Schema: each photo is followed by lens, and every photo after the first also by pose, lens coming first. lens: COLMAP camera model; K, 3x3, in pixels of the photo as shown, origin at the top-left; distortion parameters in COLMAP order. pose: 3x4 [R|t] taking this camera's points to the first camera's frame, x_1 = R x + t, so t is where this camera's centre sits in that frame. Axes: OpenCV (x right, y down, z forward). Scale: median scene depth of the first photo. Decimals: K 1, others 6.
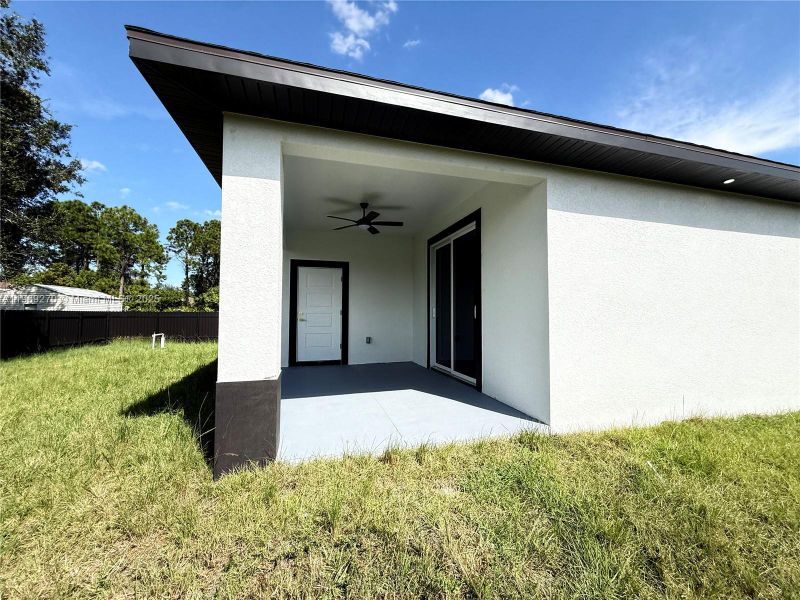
lens RADIAL K [[324.6, 0, 400.0], [0, 324.6, 300.0], [0, 0, 1]] dist [-0.001167, -0.000144]
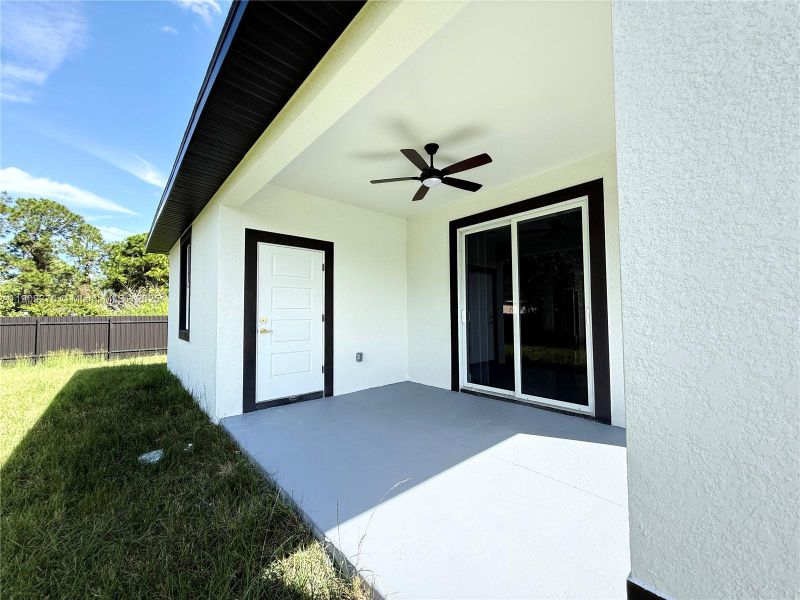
lens RADIAL K [[314.3, 0, 400.0], [0, 314.3, 300.0], [0, 0, 1]] dist [0.001359, -0.000005]
pose [[0.898652, 0.010763, 0.438531, -0.316045], [-0.009803, 0.999942, -0.004453, 0.003719], [-0.438554, -0.000297, 0.898705, 0.355899]]
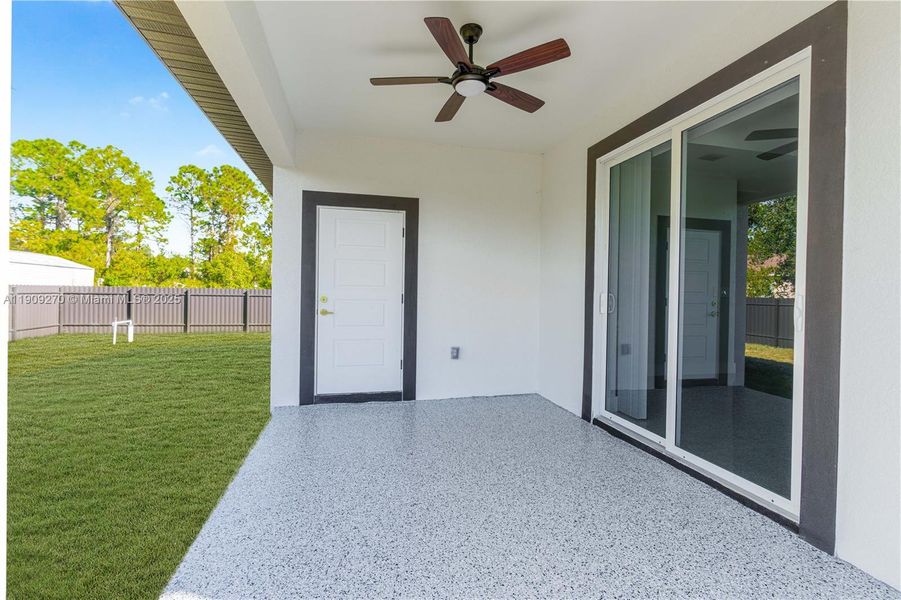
lens RADIAL K [[400.2, 0, 455.3], [0, 400.2, 293.7], [0, 0, 1]] dist [-0.004122, -0.000108]
pose [[0.999699, 0.013814, -0.020294, -0.085476], [-0.012798, 0.998698, 0.049380, -0.000517], [0.020950, -0.049105, 0.998574, 0.374003]]
